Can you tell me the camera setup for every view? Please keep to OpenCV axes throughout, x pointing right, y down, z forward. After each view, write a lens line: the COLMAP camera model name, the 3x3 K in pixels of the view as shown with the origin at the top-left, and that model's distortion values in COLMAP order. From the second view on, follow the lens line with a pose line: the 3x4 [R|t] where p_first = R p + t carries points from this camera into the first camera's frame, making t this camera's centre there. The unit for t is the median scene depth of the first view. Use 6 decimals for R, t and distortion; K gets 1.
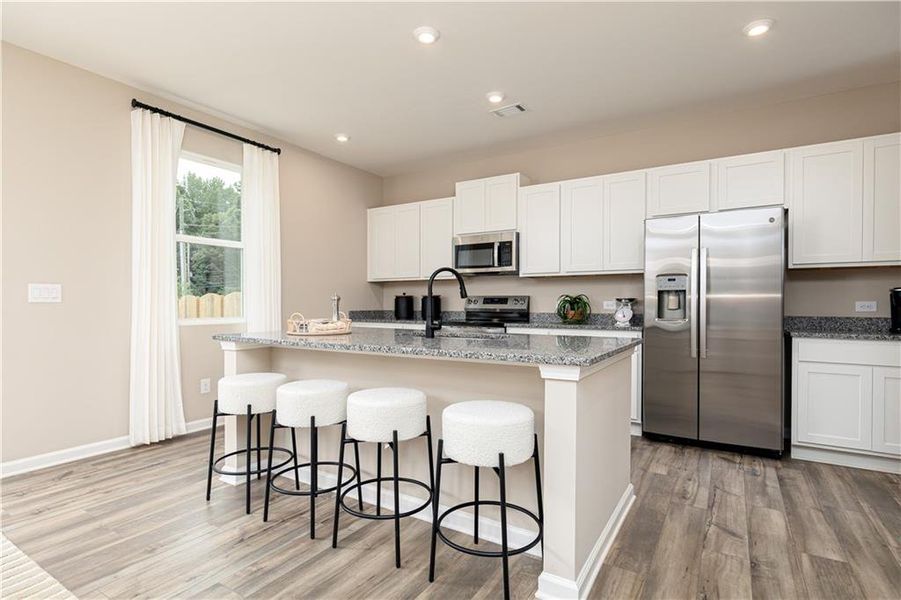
lens RADIAL K [[448.0, 0, 450.3], [0, 448.0, 304.7], [0, 0, 1]] dist [-0.002386, -0.000237]
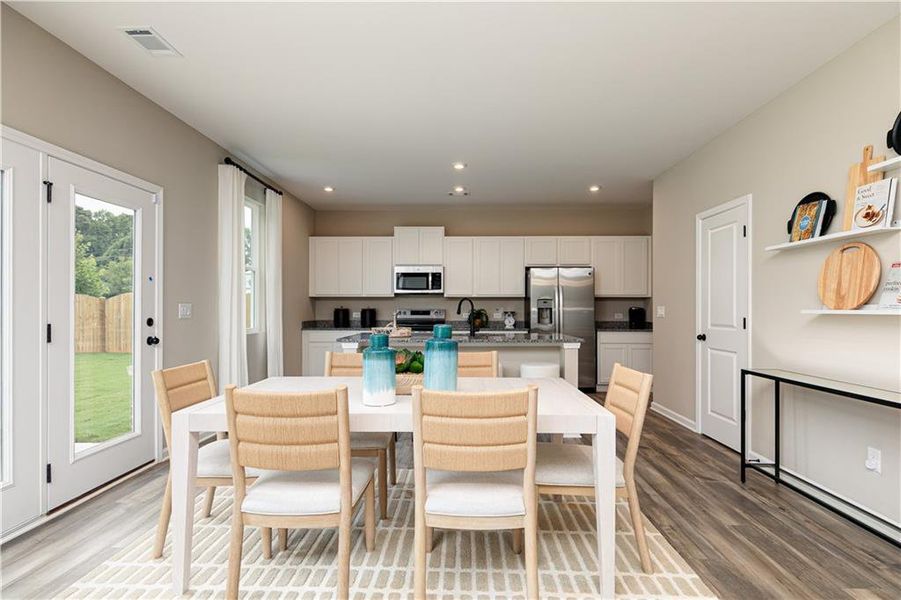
lens RADIAL K [[448.0, 0, 453.2], [0, 448.0, 307.8], [0, 0, 1]] dist [-0.002386, -0.000237]
pose [[0.868367, 0.001904, 0.495918, -0.553372], [0.001821, 0.999974, -0.007027, -0.015119], [-0.495919, 0.007005, 0.868341, -0.298760]]
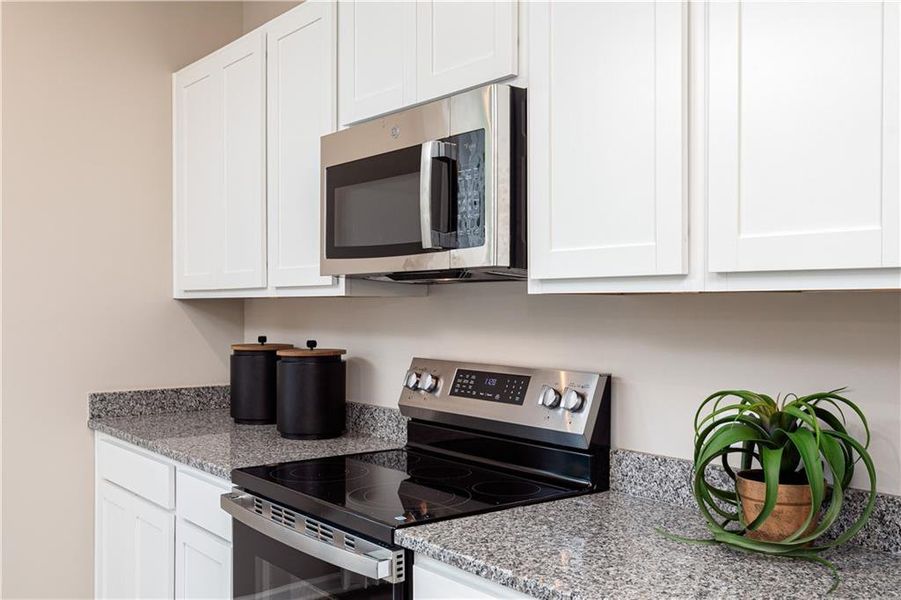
lens RADIAL K [[874.1, 0, 448.8], [0, 874.1, 297.6], [0, 0, 1]] dist [0.008045, 0.000000]
pose [[0.936059, -0.001922, -0.351838, 0.267213], [-0.001982, 0.999940, -0.010735, -0.055926], [0.351837, 0.010746, 0.935999, 0.595455]]
